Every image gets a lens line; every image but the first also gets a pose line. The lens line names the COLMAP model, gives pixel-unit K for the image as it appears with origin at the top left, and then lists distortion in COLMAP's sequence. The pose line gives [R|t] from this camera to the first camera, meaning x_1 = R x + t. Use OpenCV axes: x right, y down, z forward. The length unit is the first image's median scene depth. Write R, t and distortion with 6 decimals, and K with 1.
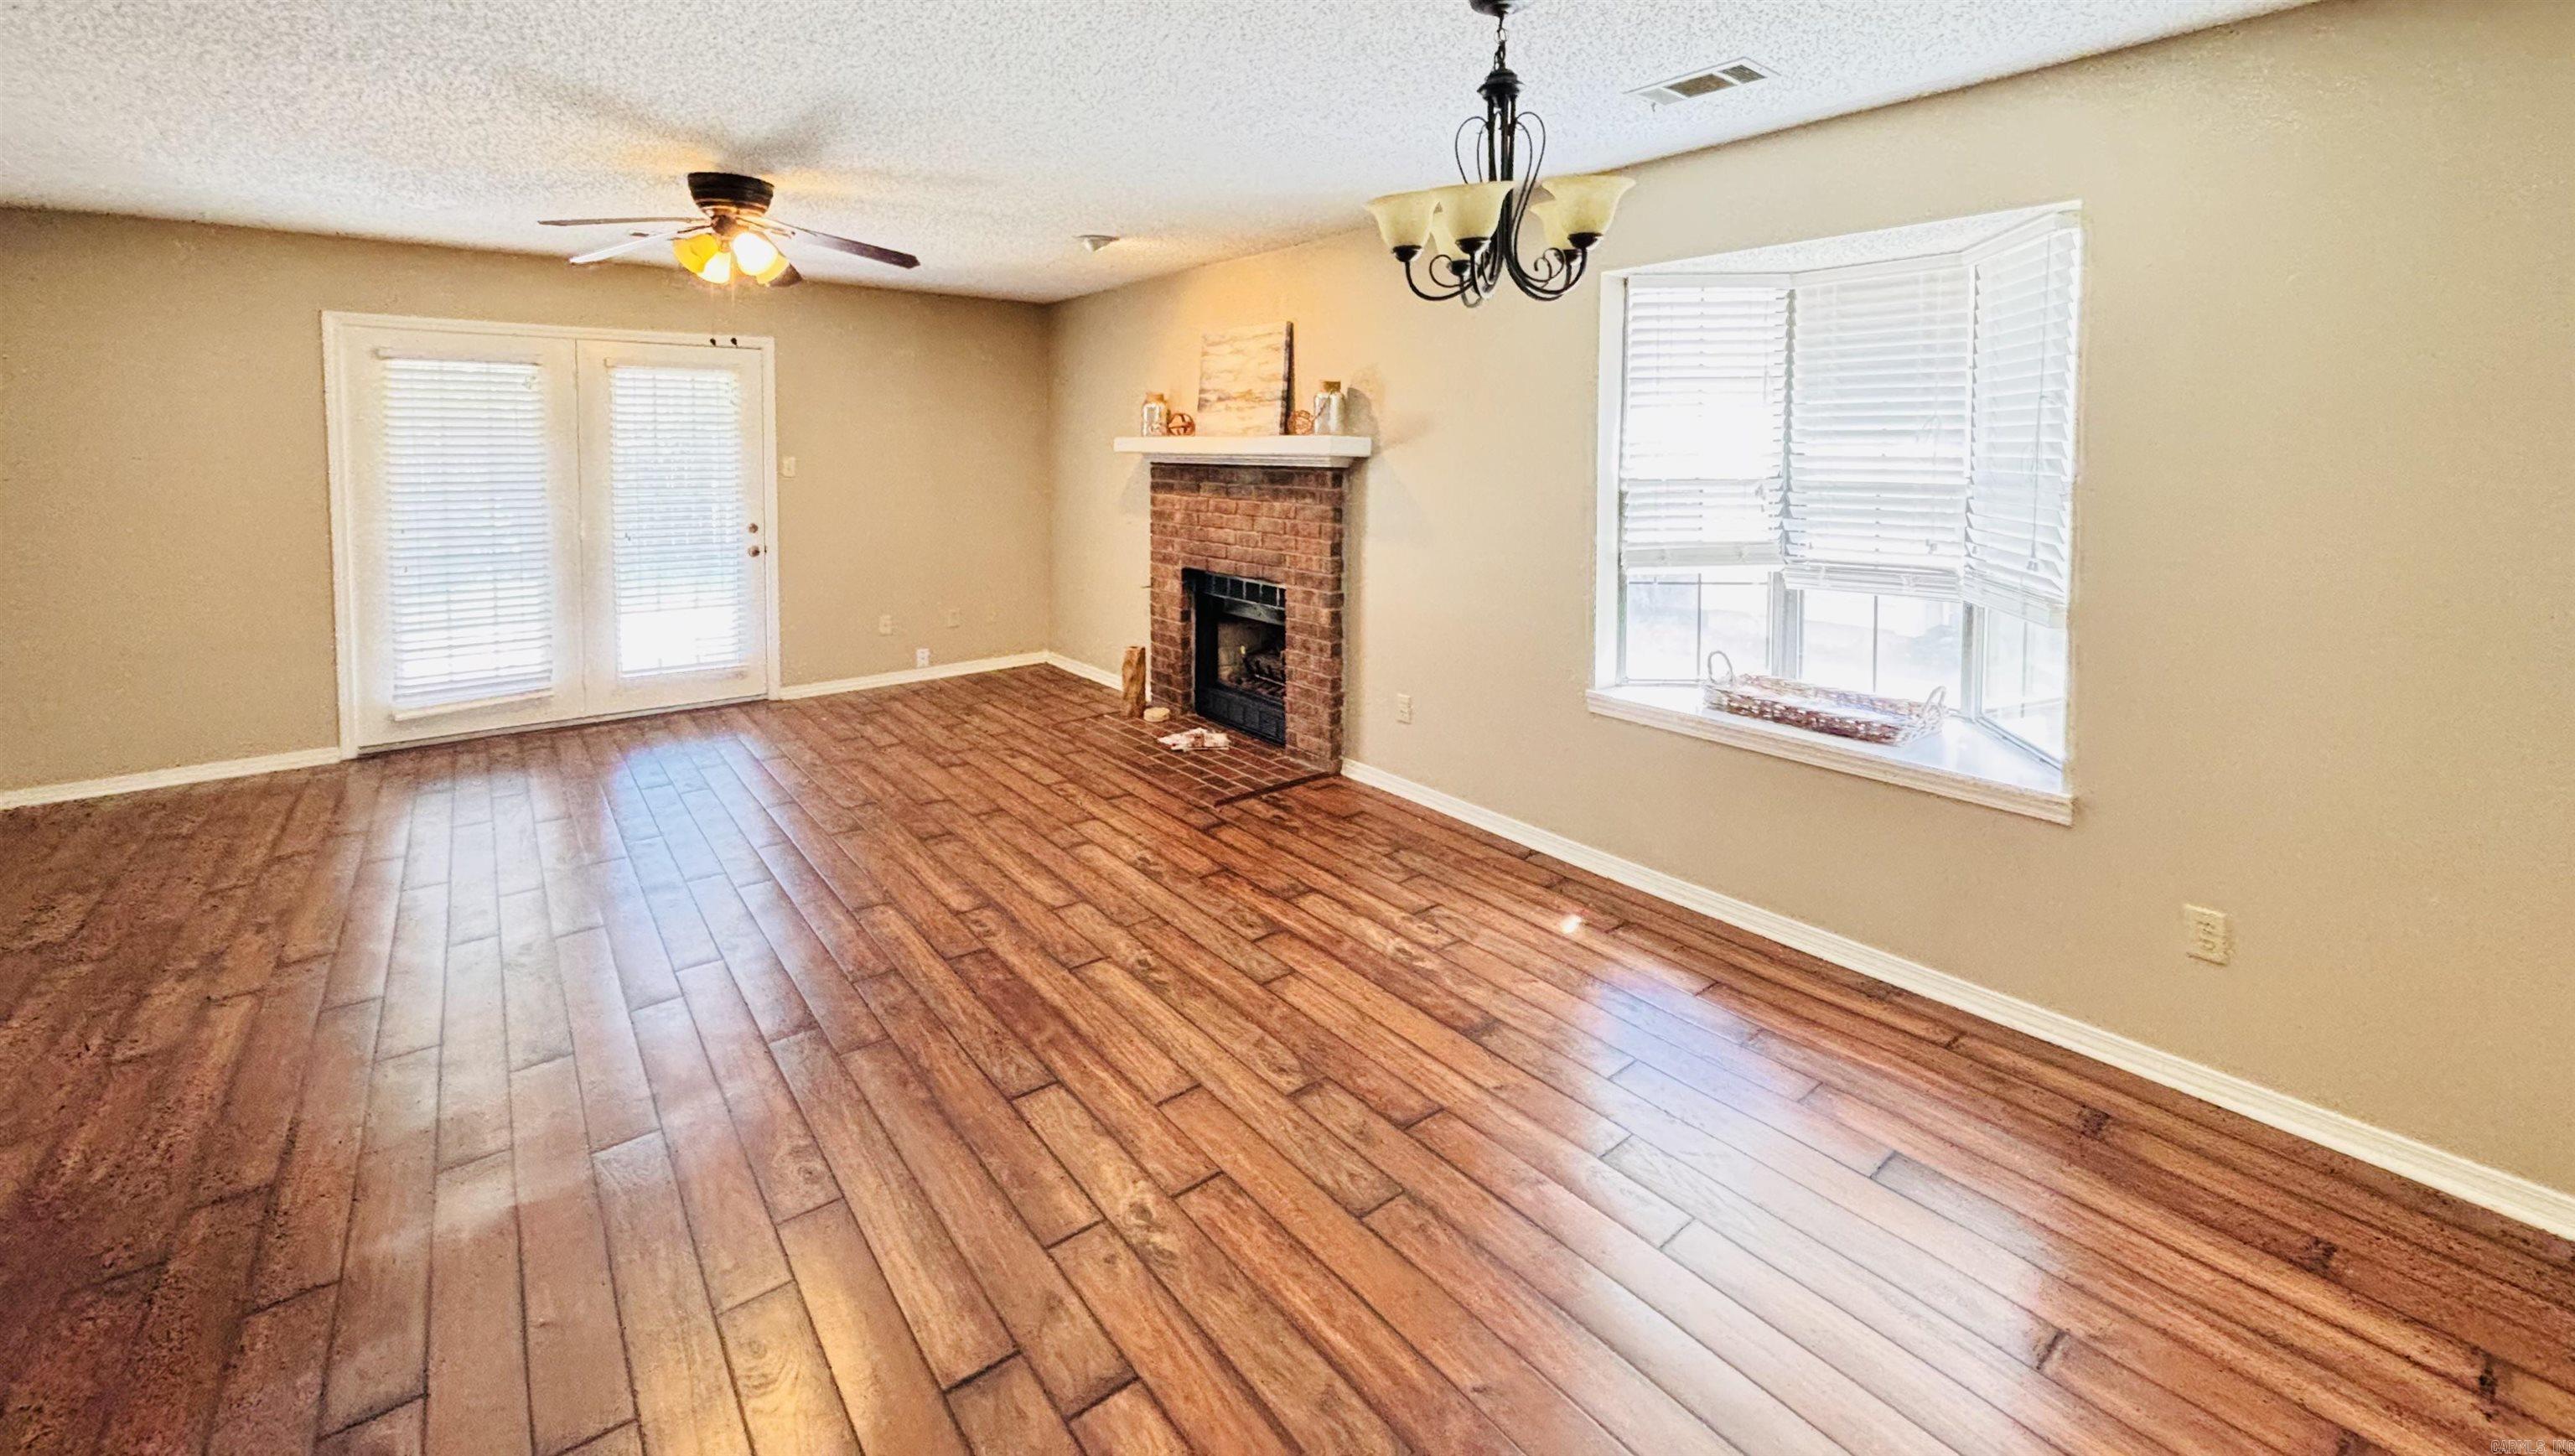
lens RADIAL K [[1043.1, 0, 1292.2], [0, 1043.1, 483.2], [0, 0, 1]] dist [0.000174, -0.000125]
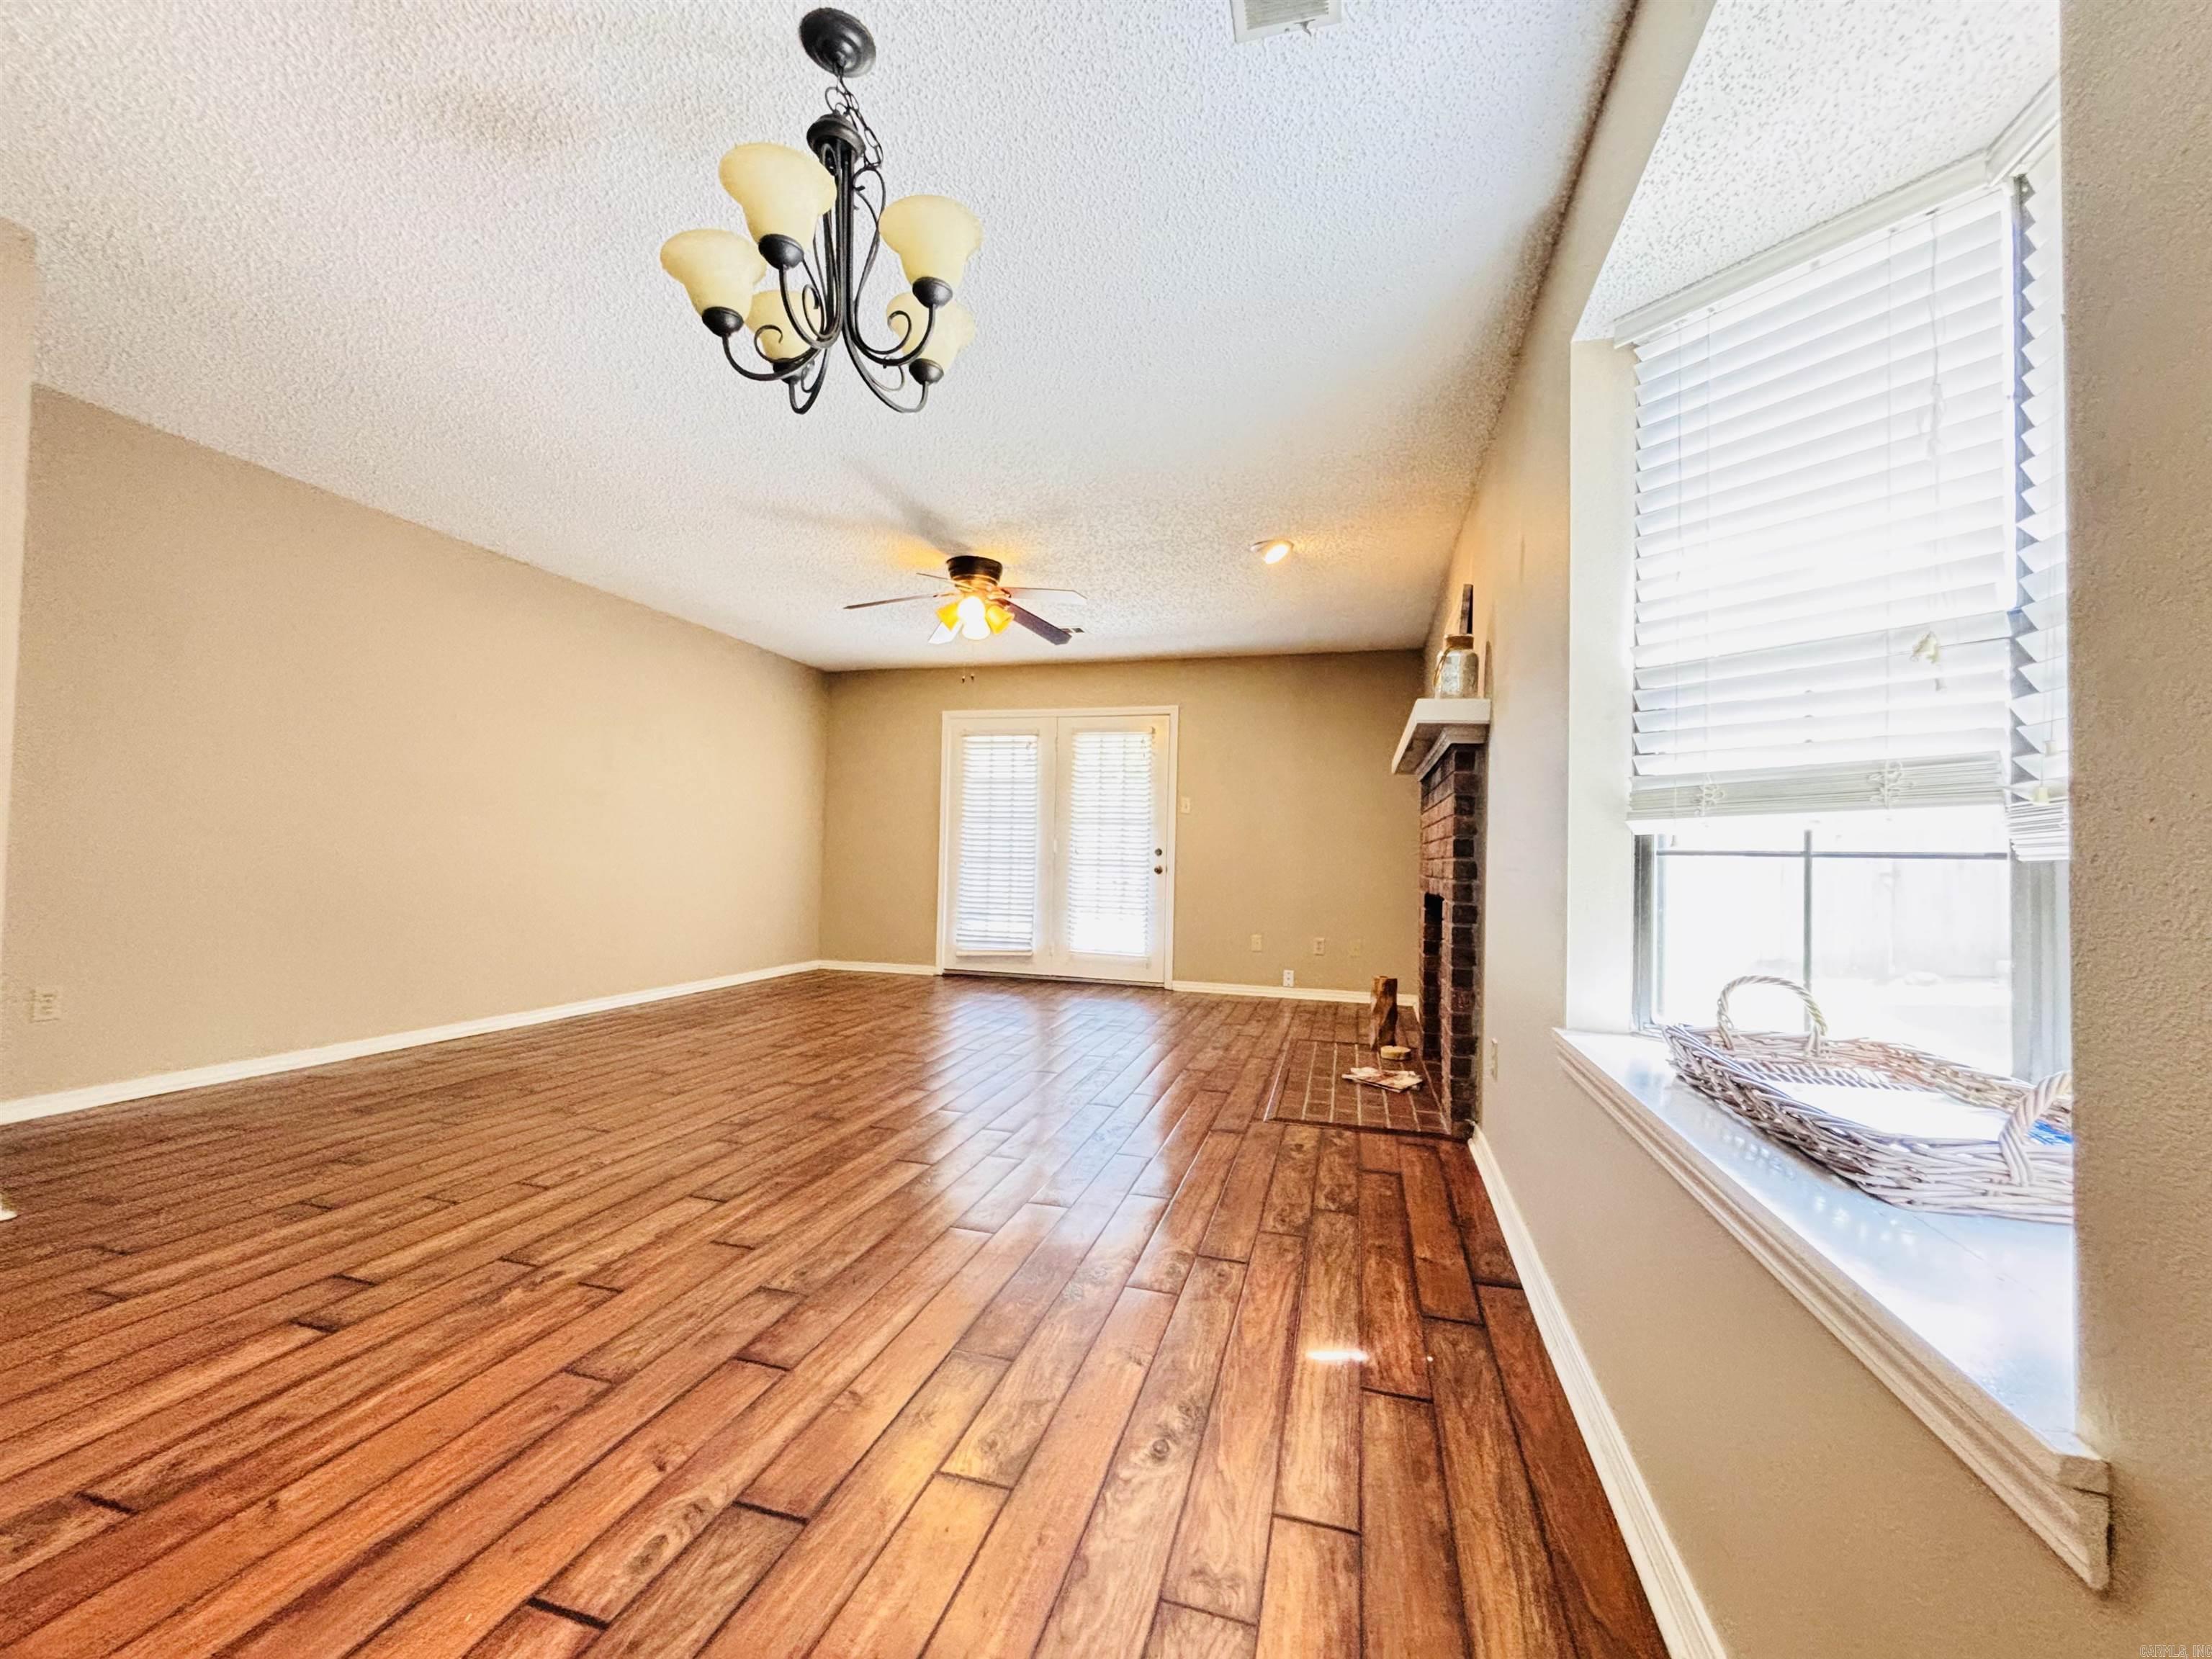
lens RADIAL K [[890.4, 0, 1102.1], [0, 890.4, 832.3], [0, 0, 1]] dist [-0.000329, 0.000245]
pose [[0.584583, -0.009576, -0.811277, 0.634573], [-0.051934, 0.997438, -0.049196, 0.143401], [0.809670, 0.070892, 0.582588, 0.556738]]
